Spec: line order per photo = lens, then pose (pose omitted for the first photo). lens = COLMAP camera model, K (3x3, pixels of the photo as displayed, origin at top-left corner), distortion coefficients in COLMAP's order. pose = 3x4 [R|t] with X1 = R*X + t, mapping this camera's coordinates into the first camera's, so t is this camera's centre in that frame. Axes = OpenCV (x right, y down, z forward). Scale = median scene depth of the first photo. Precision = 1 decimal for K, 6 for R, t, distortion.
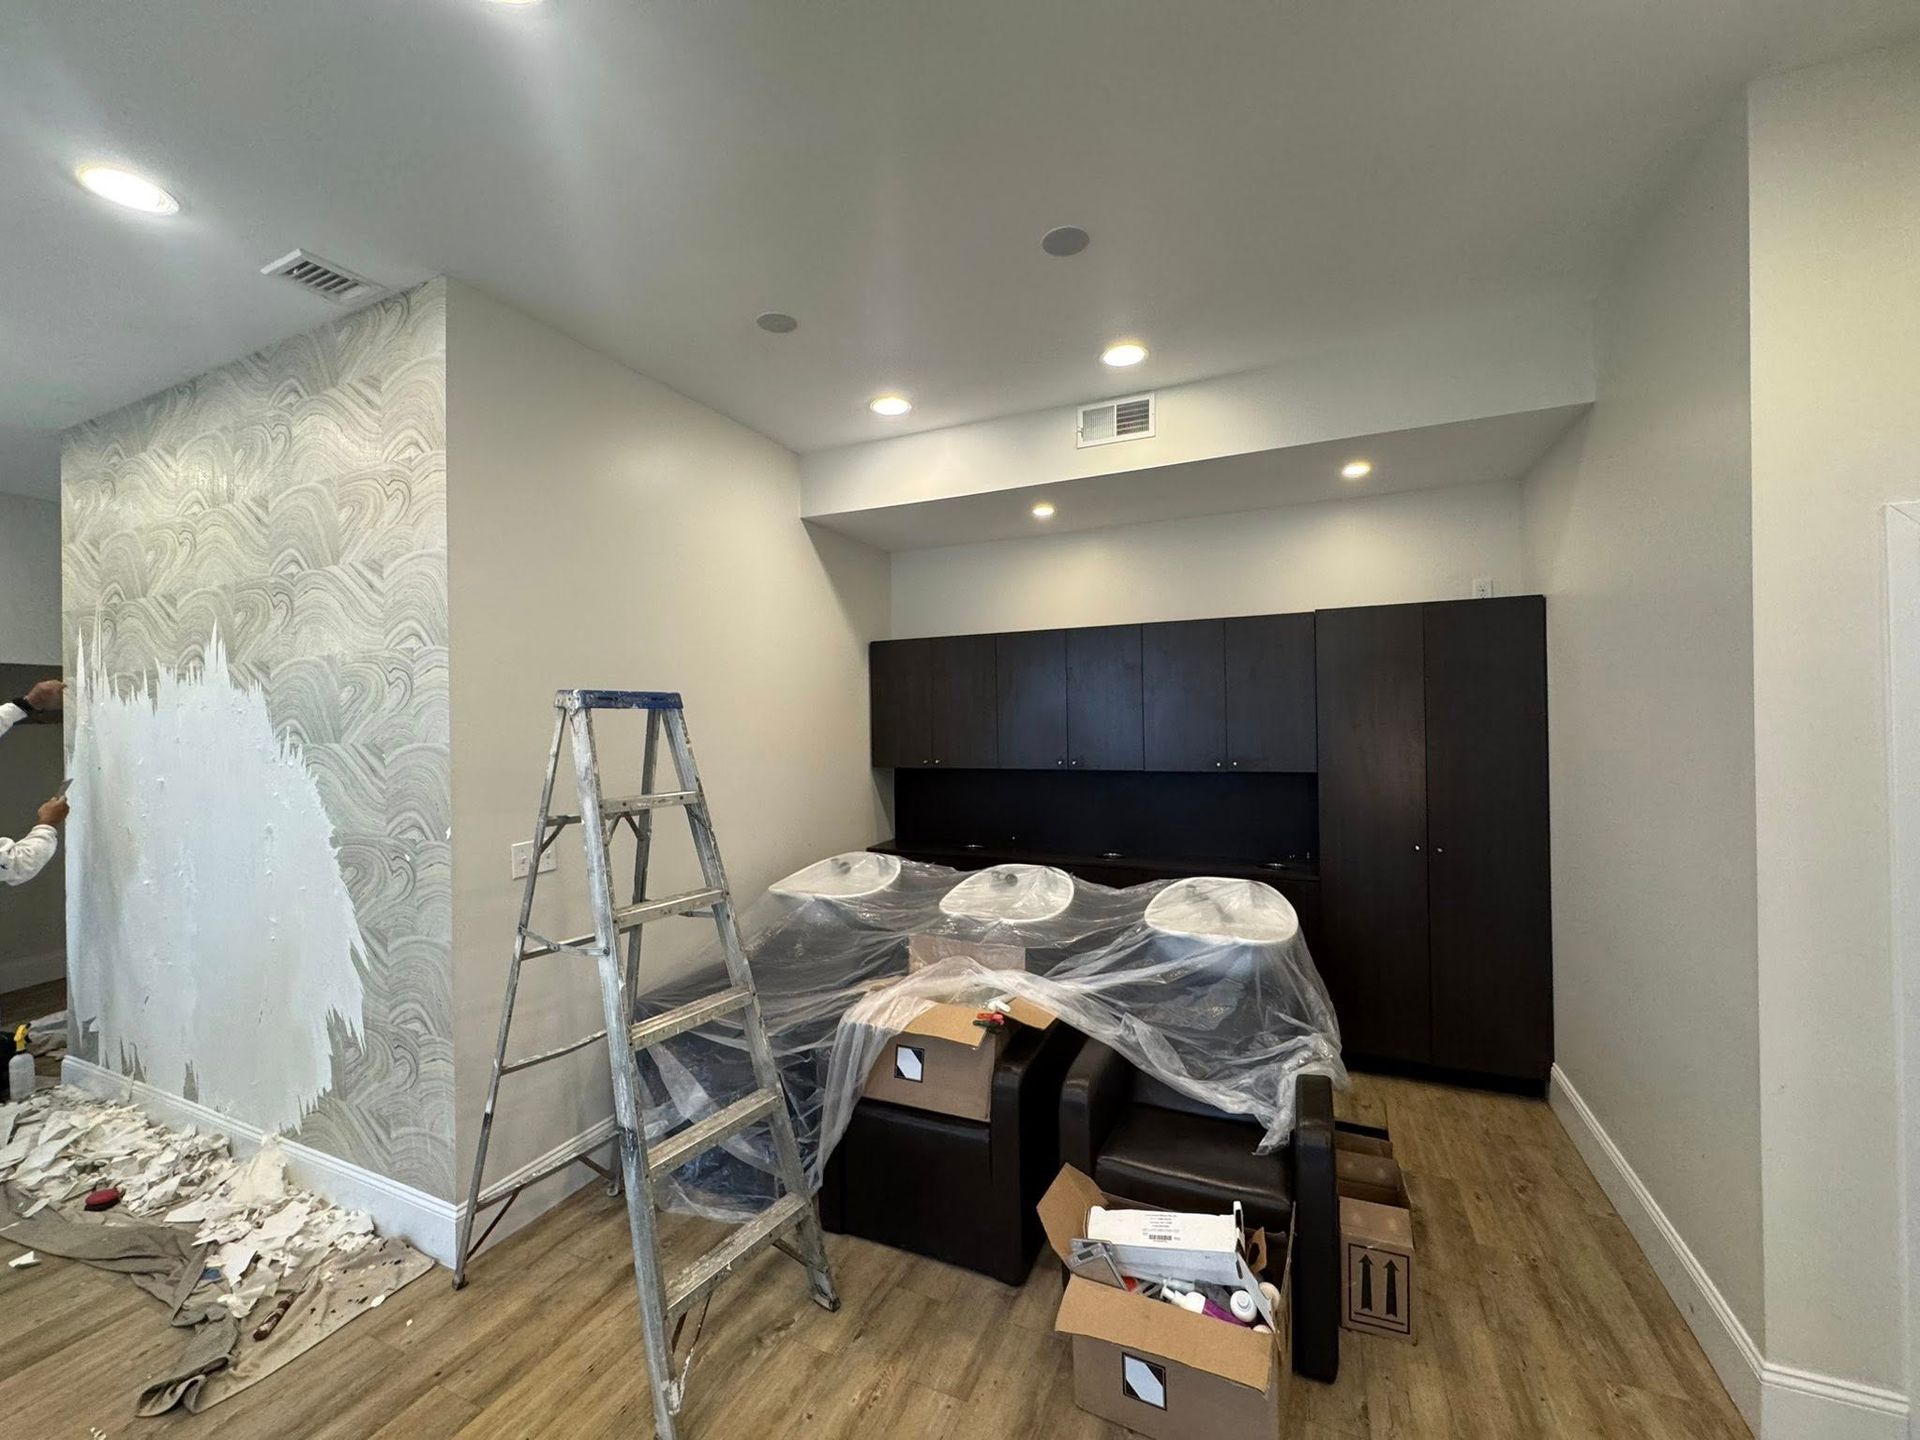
lens RADIAL K [[773.6, 0, 948.2], [0, 773.6, 717.5], [0, 0, 1]] dist [-0.003175, -0.000311]
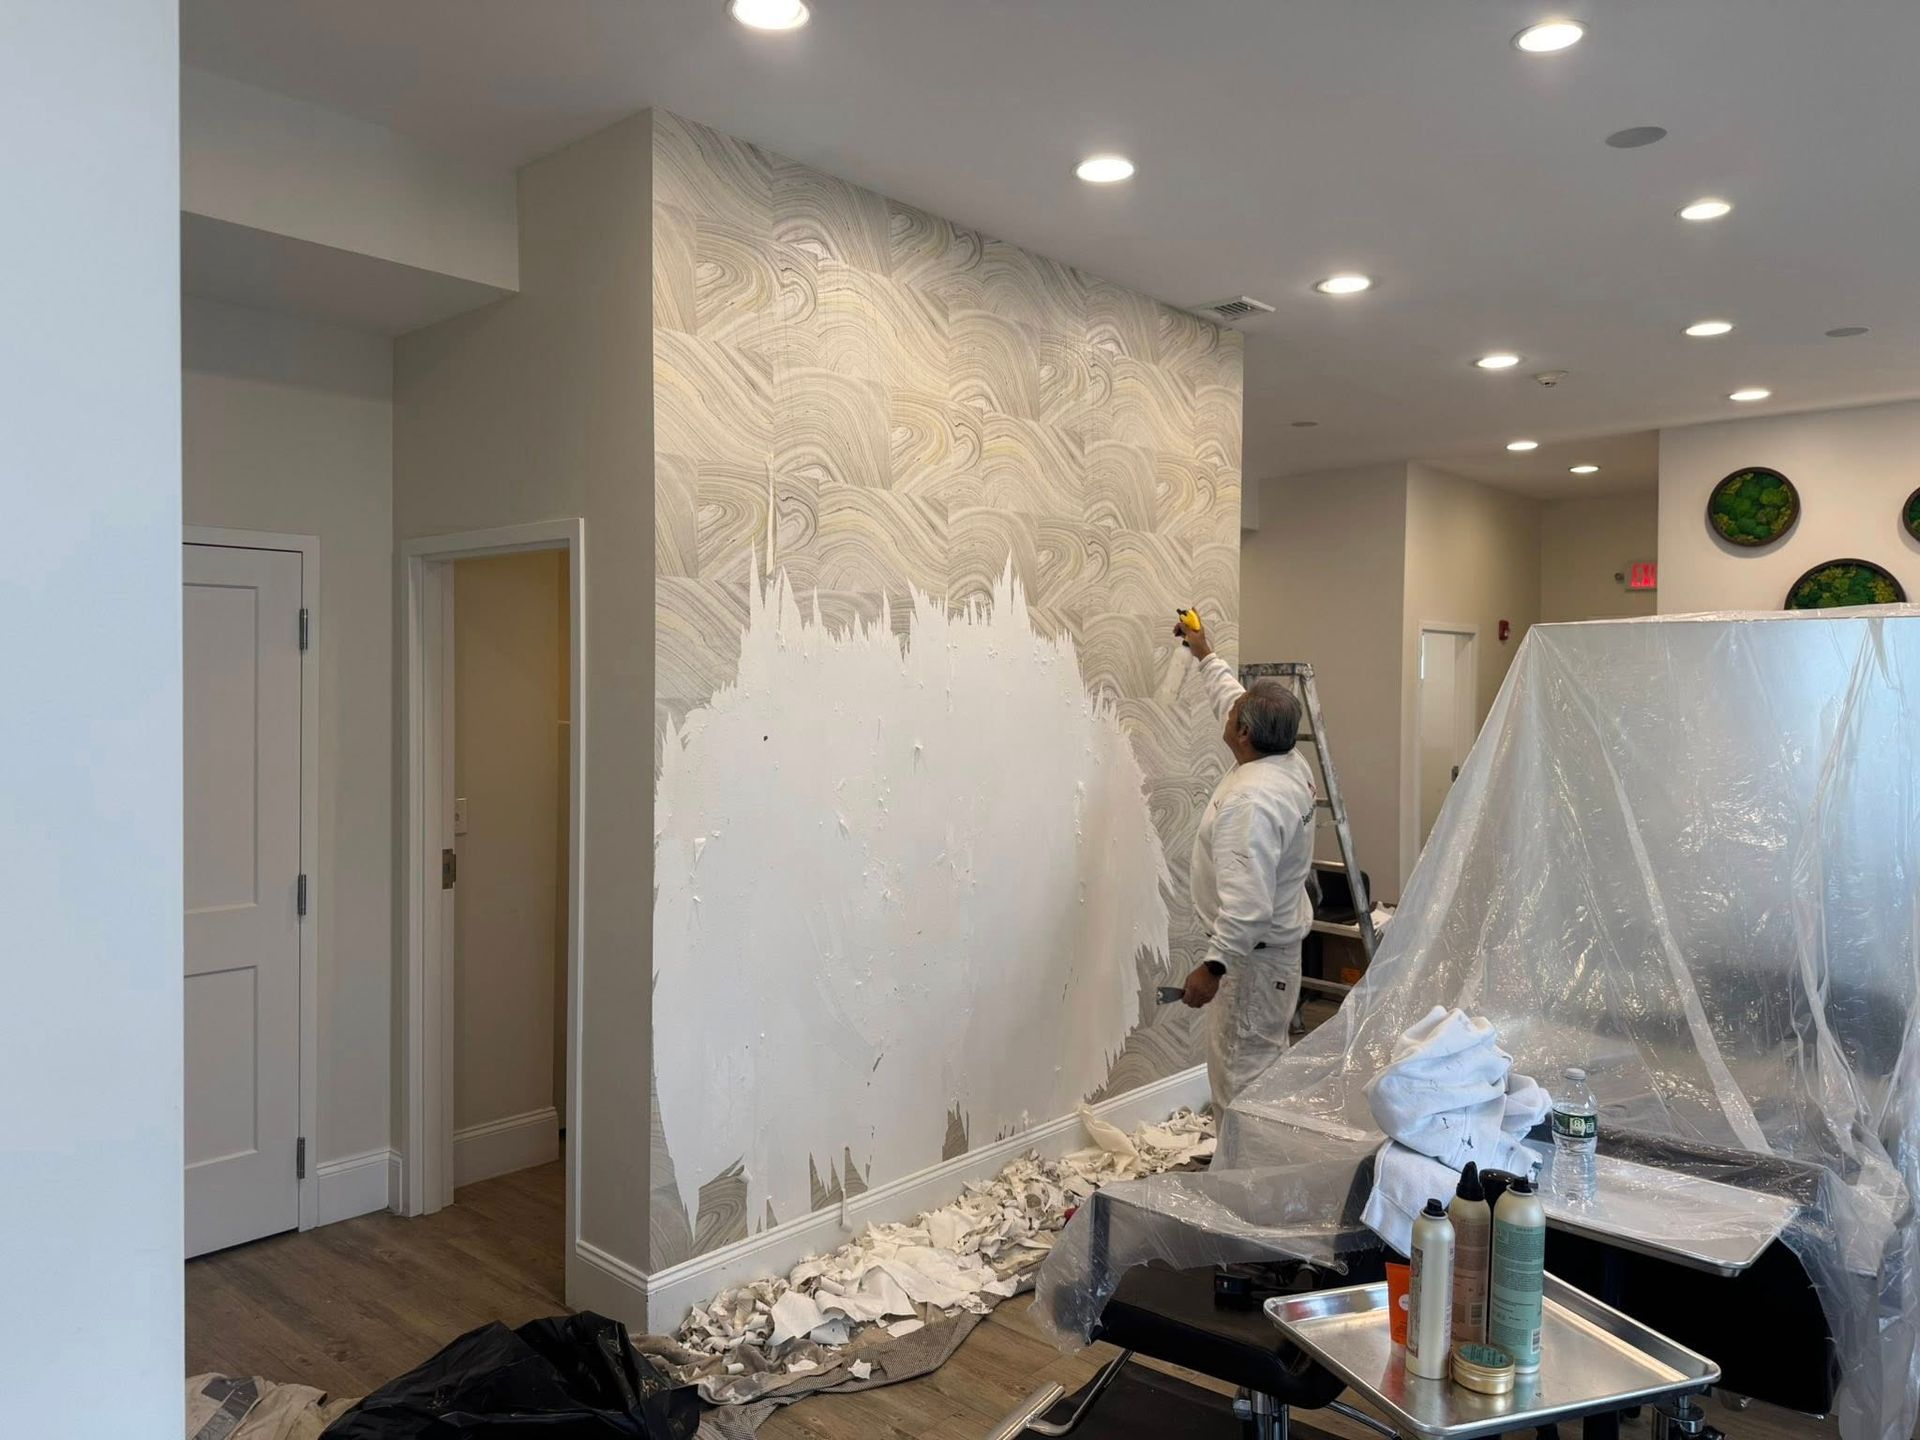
lens RADIAL K [[1385.5, 0, 931.9], [0, 1385.5, 709.1], [0, 0, 1]] dist [0.066233, -0.059355]
pose [[0.297620, -0.000490, 0.954684, -2.732962], [-0.018121, 0.999817, 0.006162, 0.042707], [-0.954512, -0.019134, 0.297557, 0.712086]]
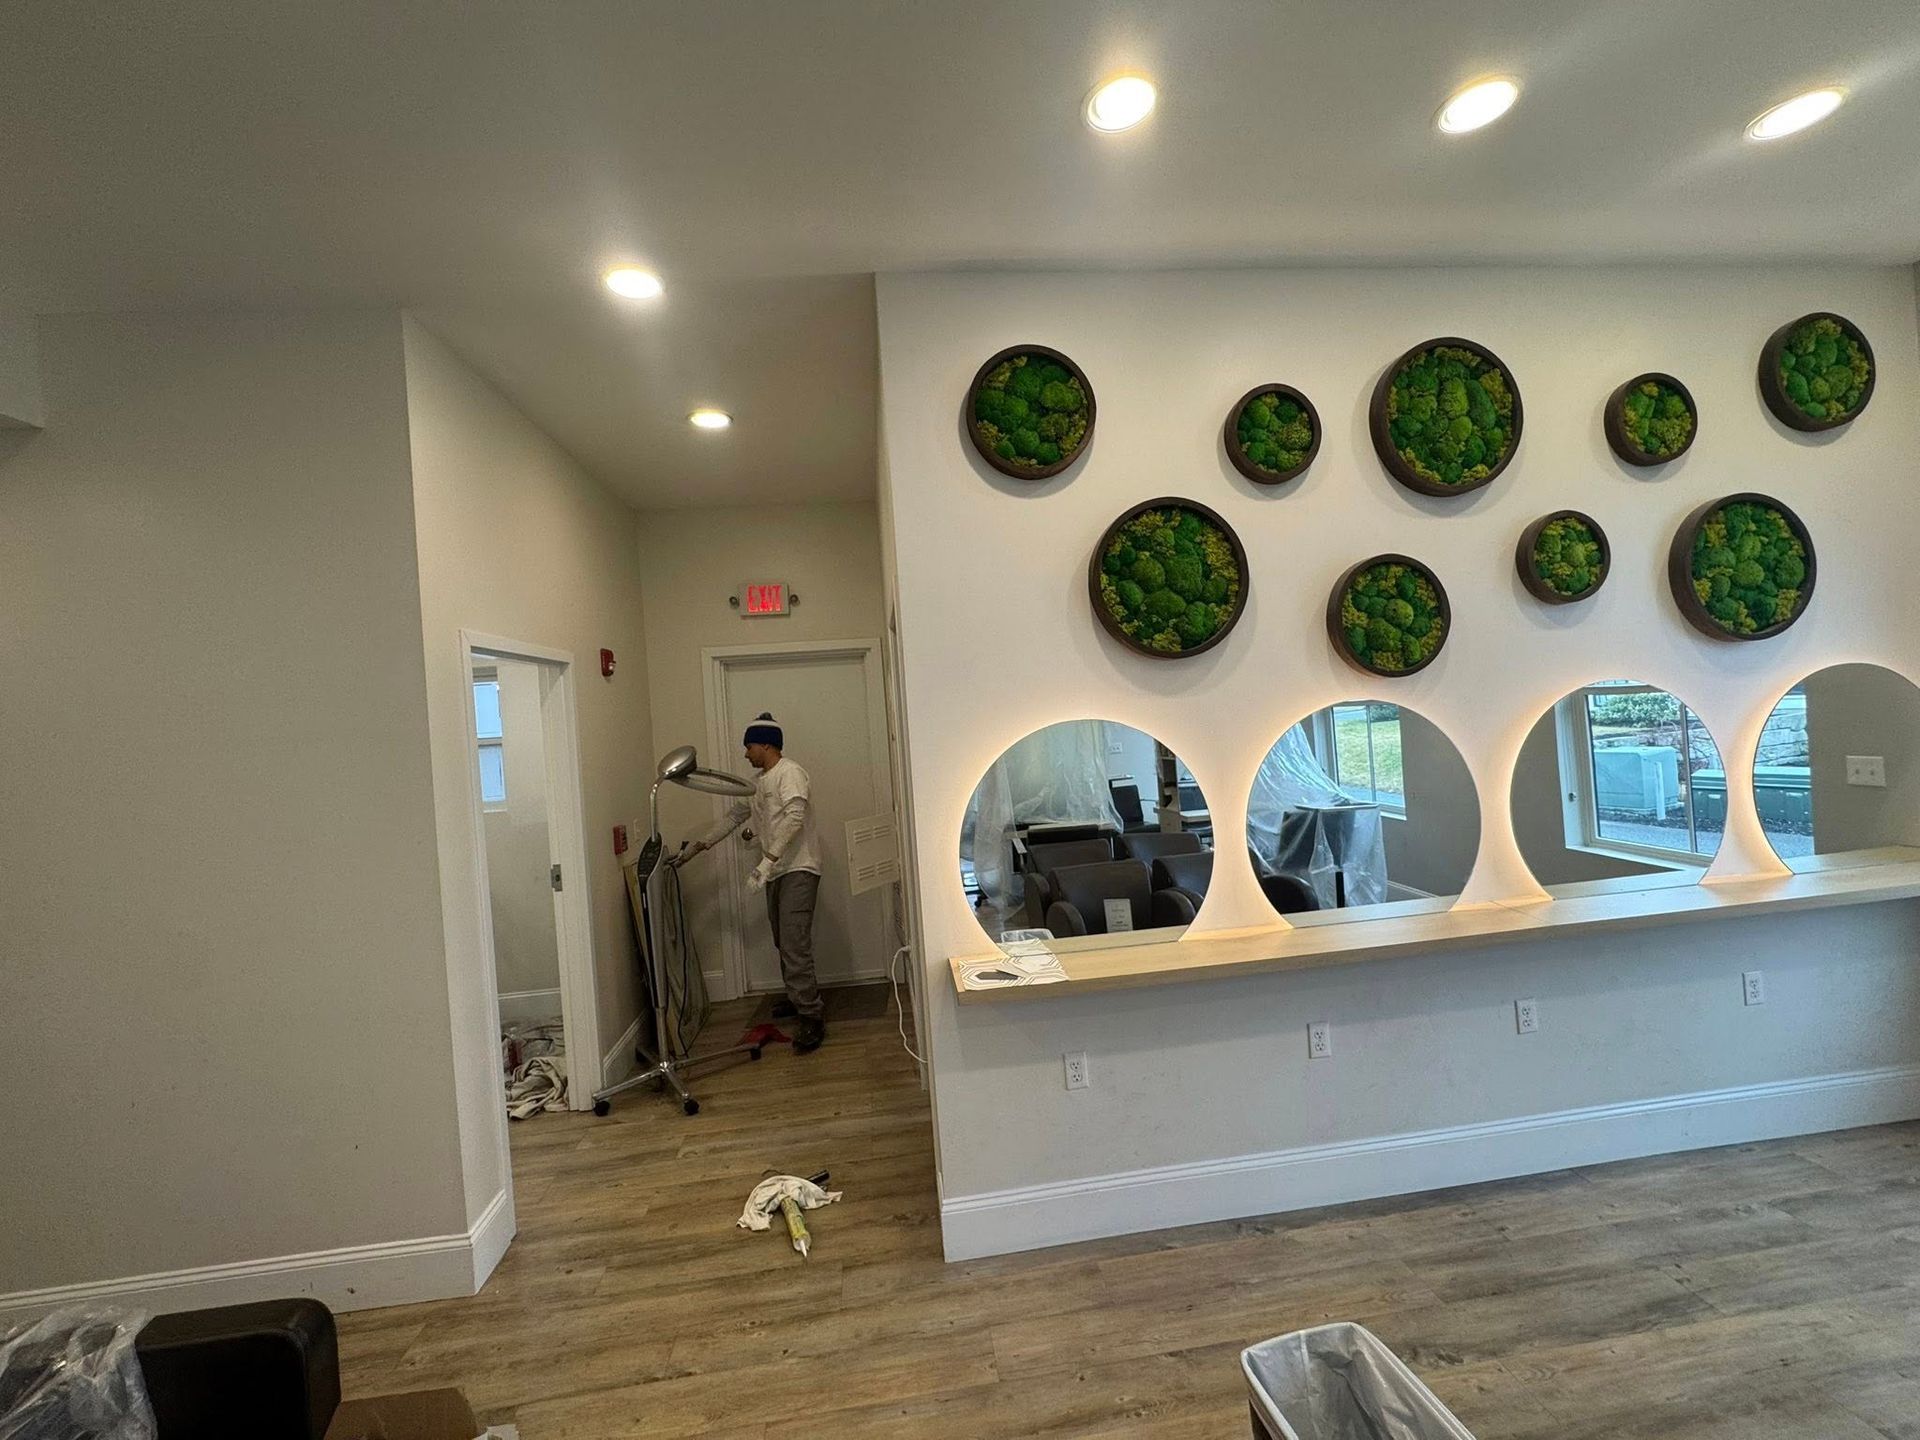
lens RADIAL K [[788.6, 0, 964.0], [0, 788.6, 714.8], [0, 0, 1]] dist [0.008786, 0.000232]
pose [[-0.519674, 0.052377, 0.852758, -0.413951], [0.072955, 0.997194, -0.016790, 0.006570], [-0.851244, 0.053488, -0.522037, 0.589134]]
